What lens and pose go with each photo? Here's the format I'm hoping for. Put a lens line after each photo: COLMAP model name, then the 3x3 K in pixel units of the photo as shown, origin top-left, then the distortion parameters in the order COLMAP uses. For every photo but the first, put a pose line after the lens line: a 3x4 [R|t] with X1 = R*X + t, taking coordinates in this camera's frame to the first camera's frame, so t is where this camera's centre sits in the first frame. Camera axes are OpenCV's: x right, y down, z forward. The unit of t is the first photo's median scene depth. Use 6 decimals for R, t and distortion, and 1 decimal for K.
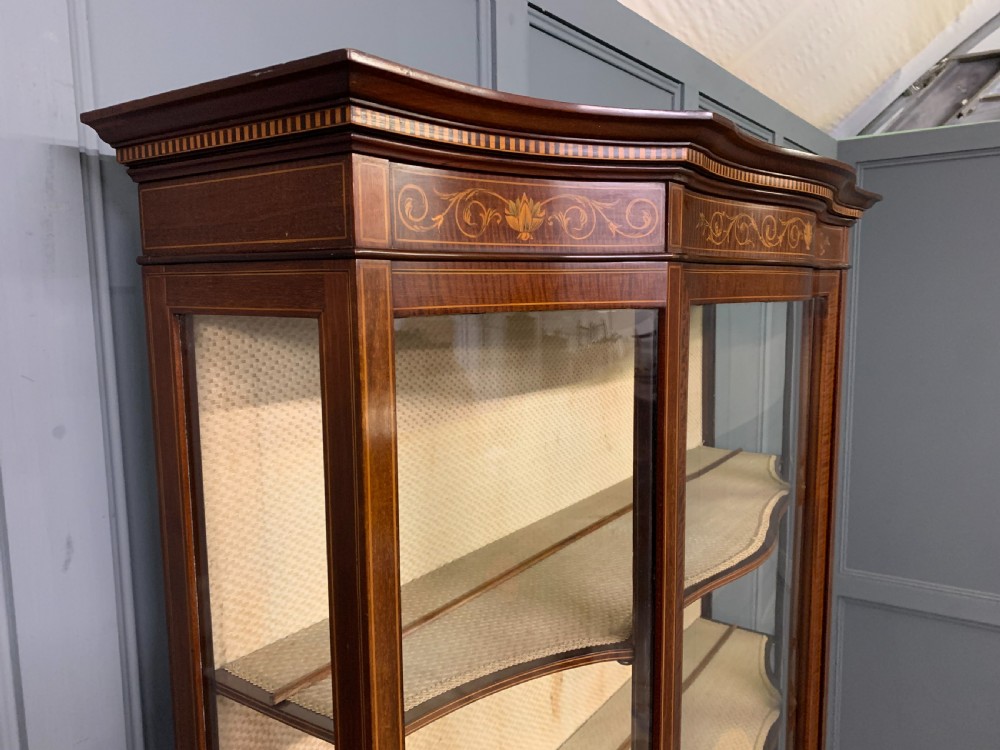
lens RADIAL K [[761.0, 0, 493.0], [0, 761.0, 365.3], [0, 0, 1]] dist [0.072822, -0.075954]
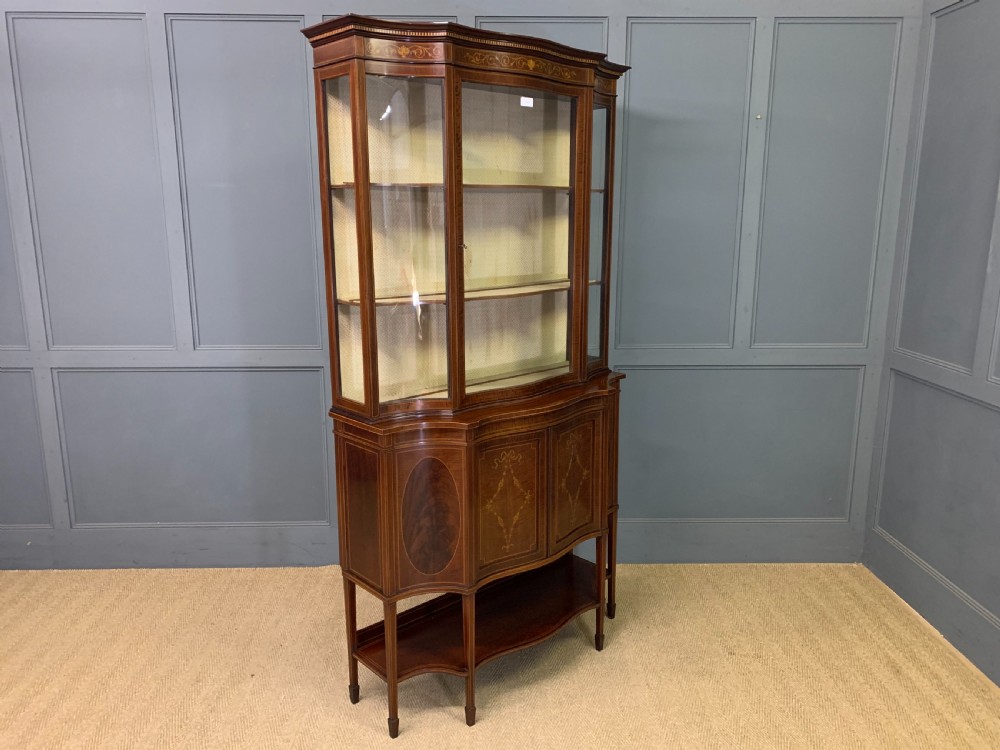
lens RADIAL K [[761.0, 0, 493.0], [0, 761.0, 365.3], [0, 0, 1]] dist [0.072822, -0.075954]
pose [[0.978105, 0.043997, -0.203409, 1.306393], [-0.025998, 0.995573, 0.090326, 0.999161], [0.206482, -0.083060, 0.974918, -2.772537]]
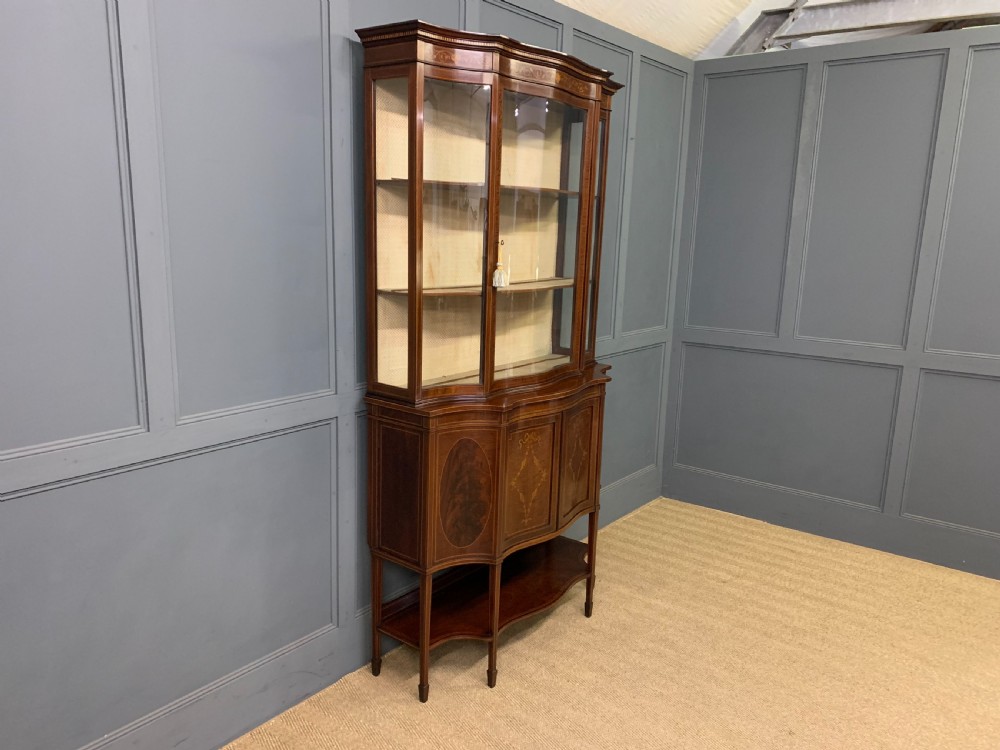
lens RADIAL K [[772.4, 0, 504.5], [0, 772.4, 379.4], [0, 0, 1]] dist [0.063831, -0.034882]
pose [[0.998555, 0.048299, -0.023551, 0.474661], [-0.045890, 0.994524, 0.093899, 1.102584], [0.027957, -0.092682, 0.995303, -3.308266]]
